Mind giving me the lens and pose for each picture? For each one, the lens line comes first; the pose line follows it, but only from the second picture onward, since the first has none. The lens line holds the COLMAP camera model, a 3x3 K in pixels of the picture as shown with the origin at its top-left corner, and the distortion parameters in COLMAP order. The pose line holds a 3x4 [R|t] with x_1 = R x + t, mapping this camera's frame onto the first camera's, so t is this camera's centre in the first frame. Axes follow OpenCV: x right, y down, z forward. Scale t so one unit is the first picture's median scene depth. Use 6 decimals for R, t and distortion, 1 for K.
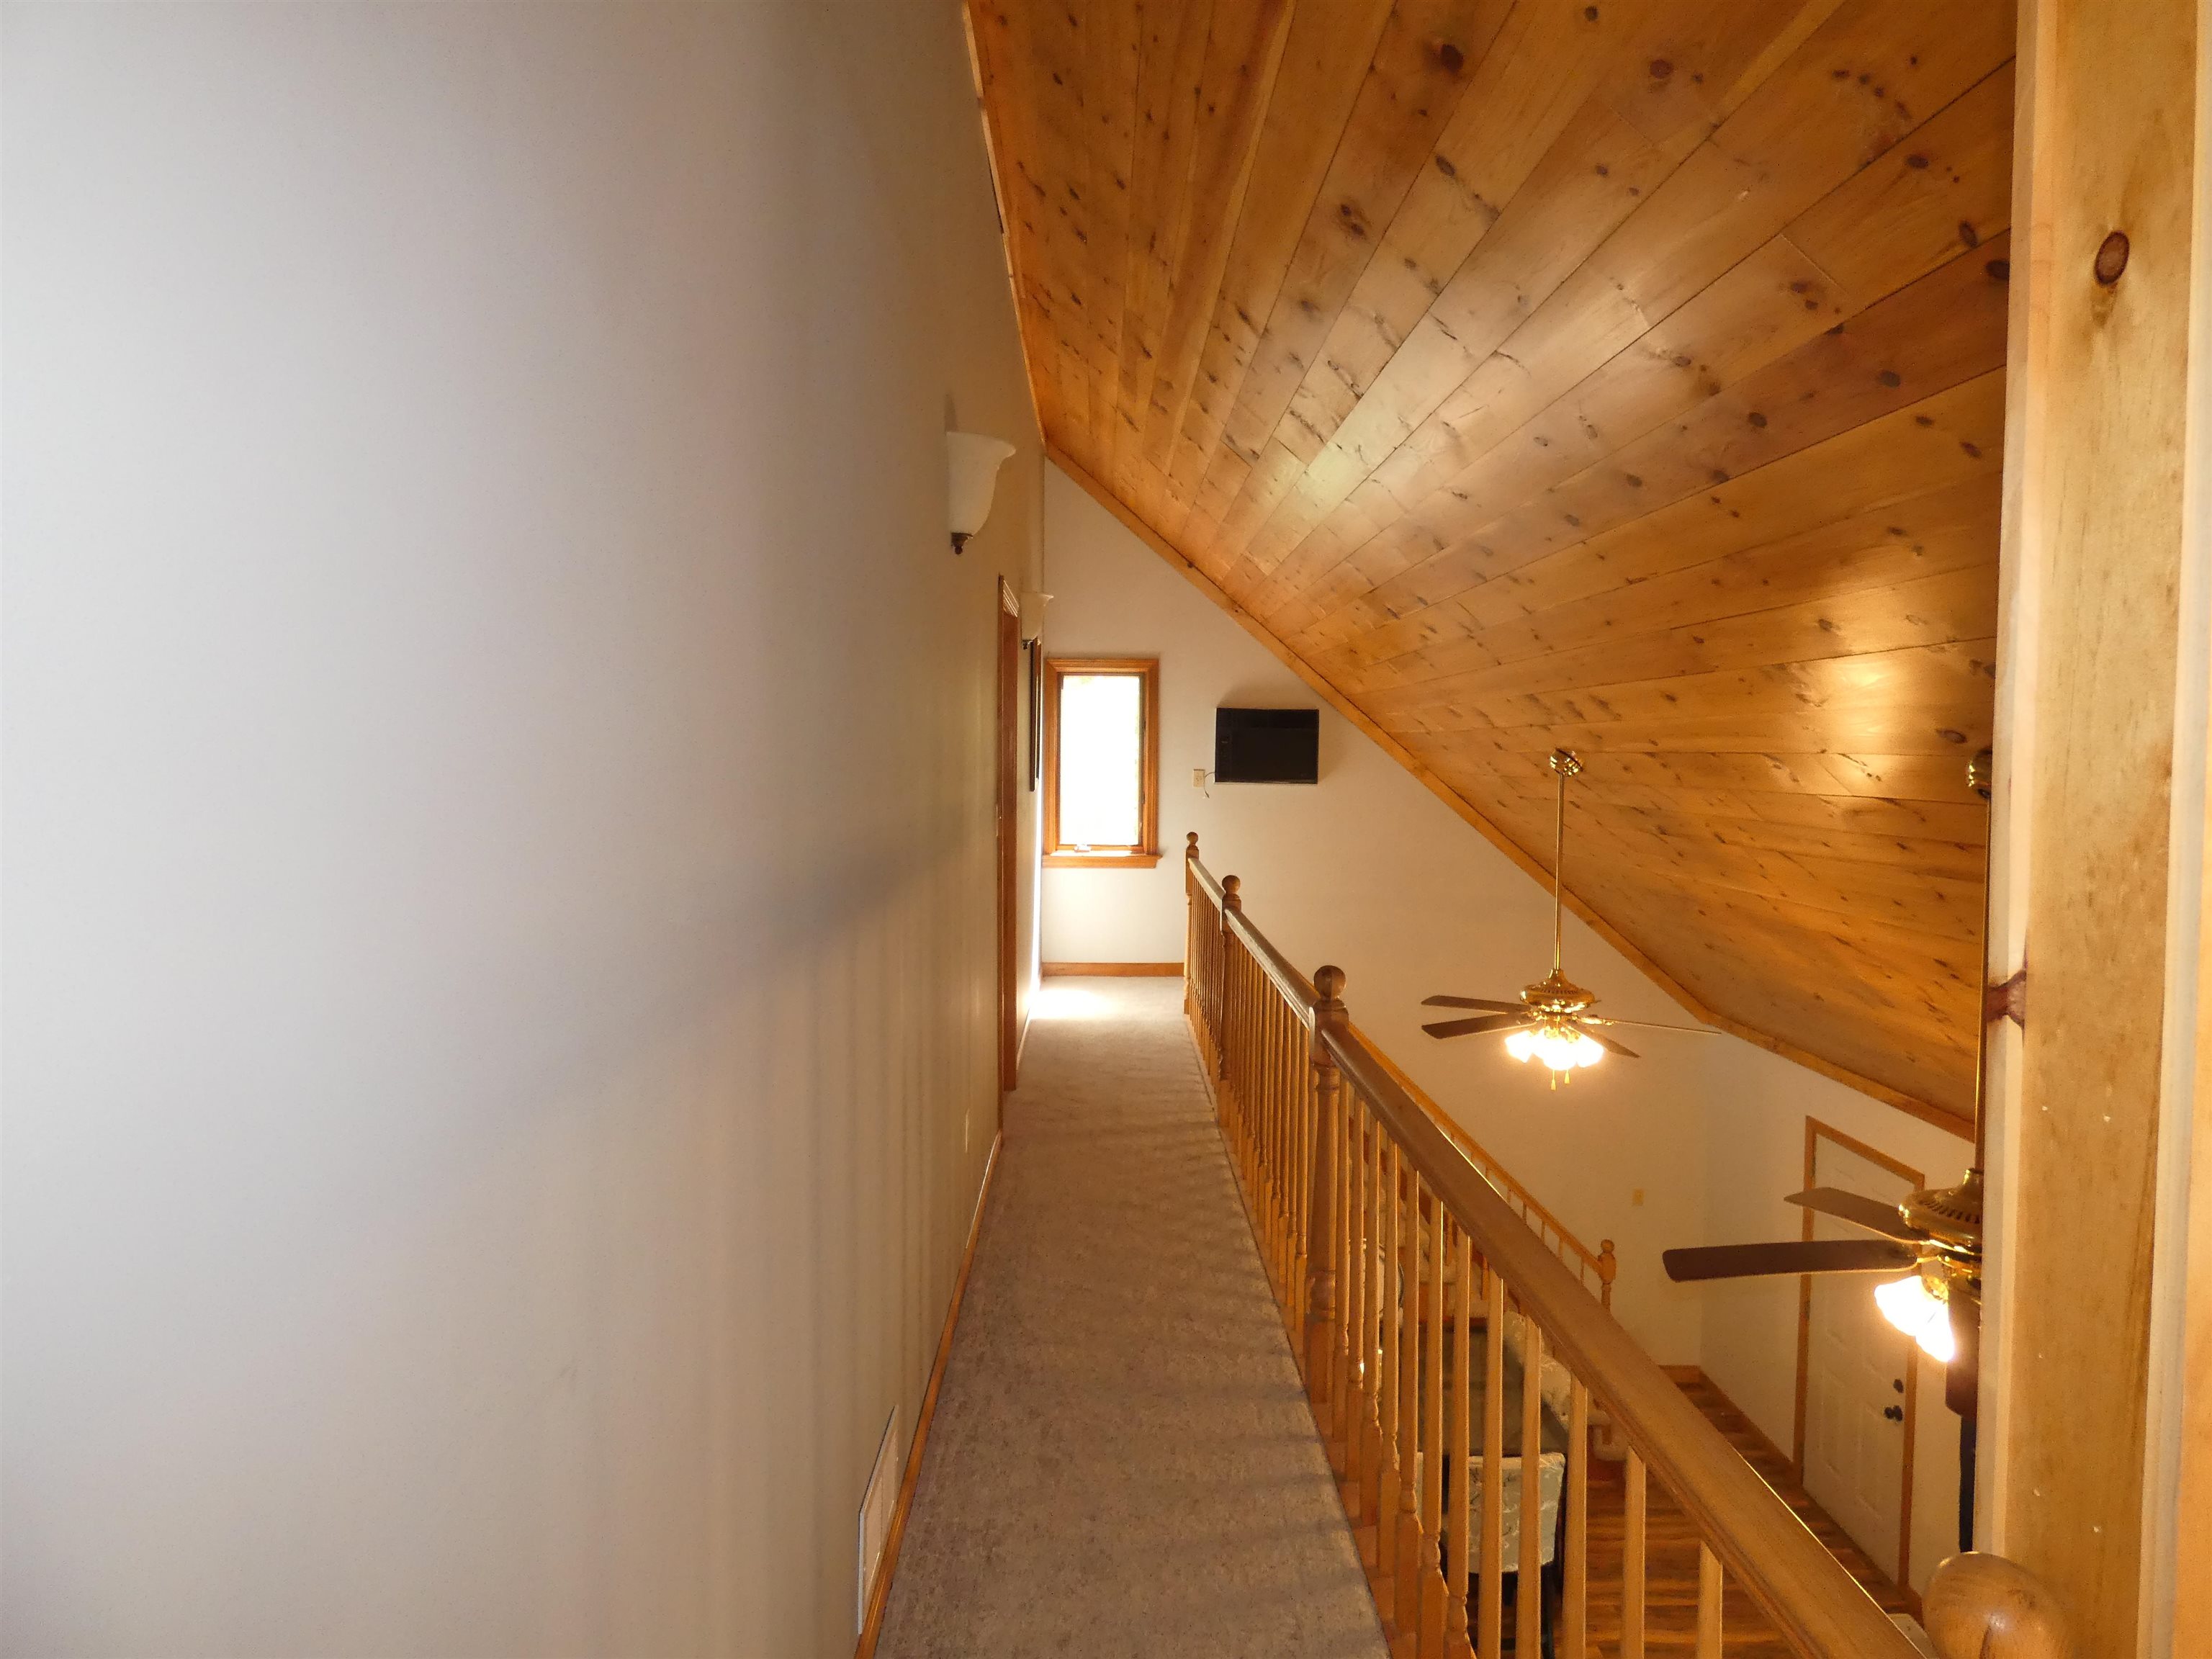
lens RADIAL K [[1334.9, 0, 1110.6], [0, 1334.9, 818.5], [0, 0, 1]] dist [0.000193, 0.000971]
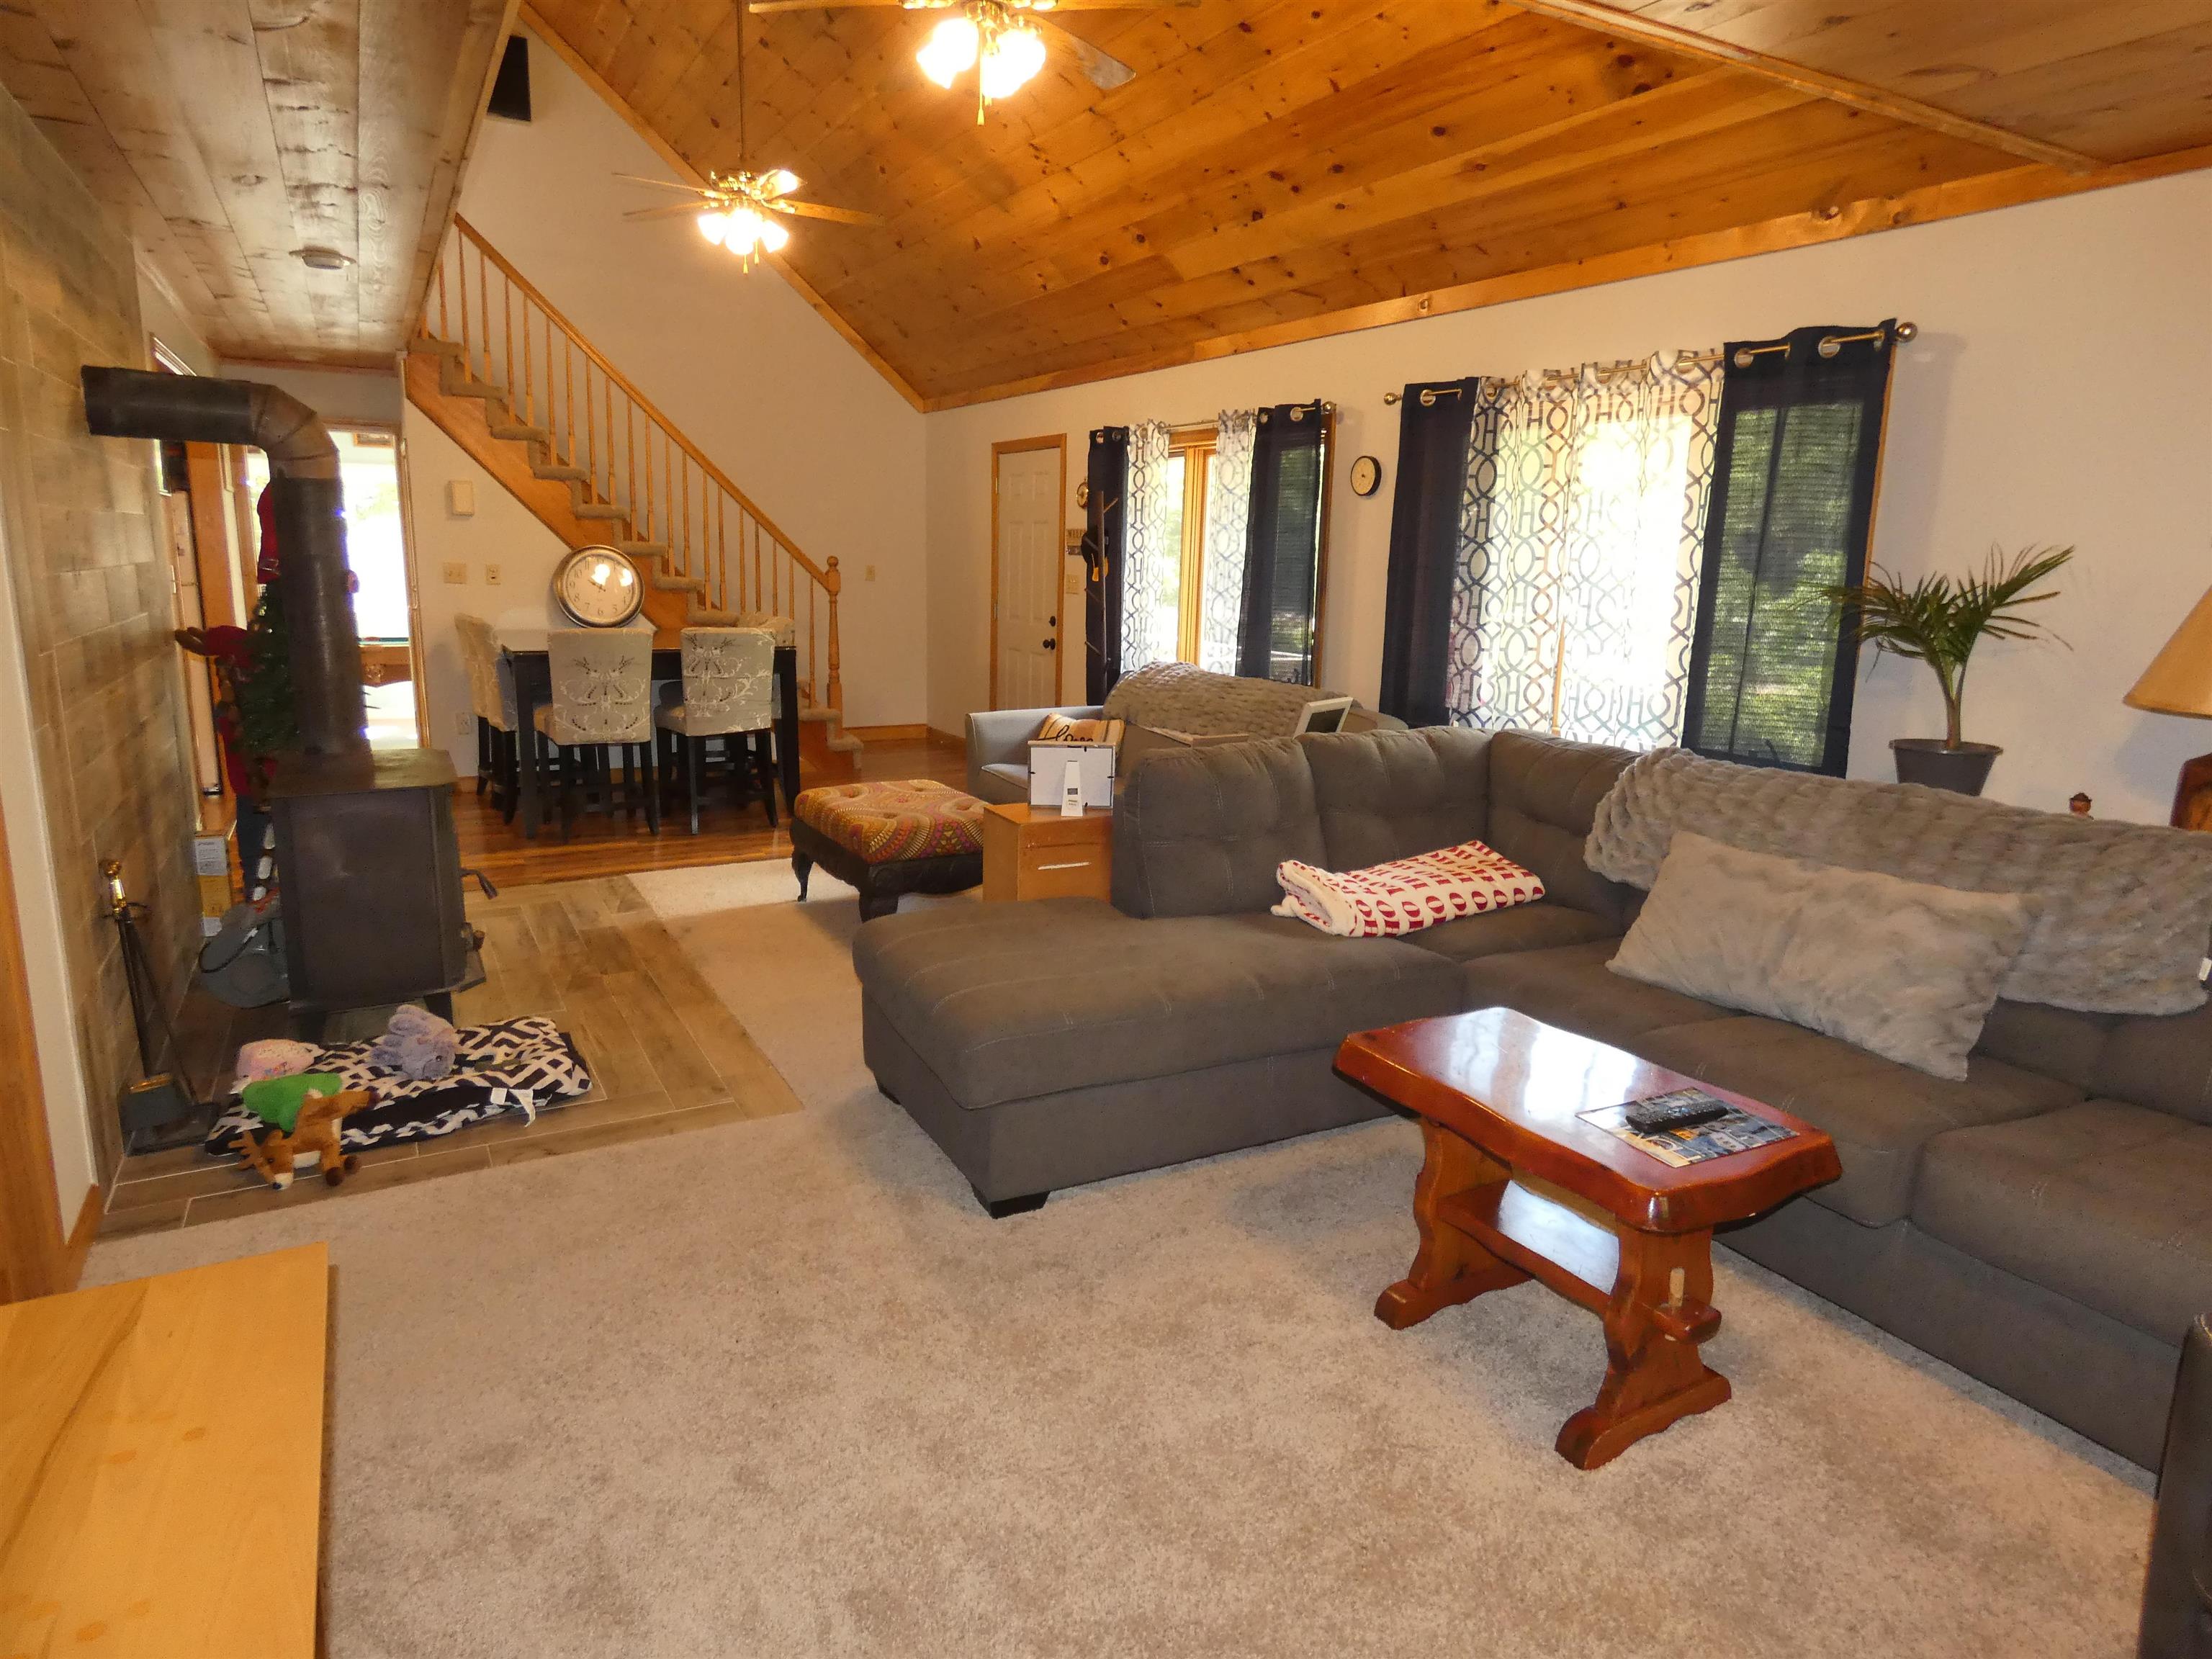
lens RADIAL K [[1341.6, 0, 1087.6], [0, 1341.6, 821.5], [0, 0, 1]] dist [0.019201, -0.033590]
pose [[0.888626, -0.085200, 0.450650, 0.049269], [0.010592, 0.986144, 0.165555, 0.455364], [-0.458511, -0.142343, 0.877215, -0.147044]]
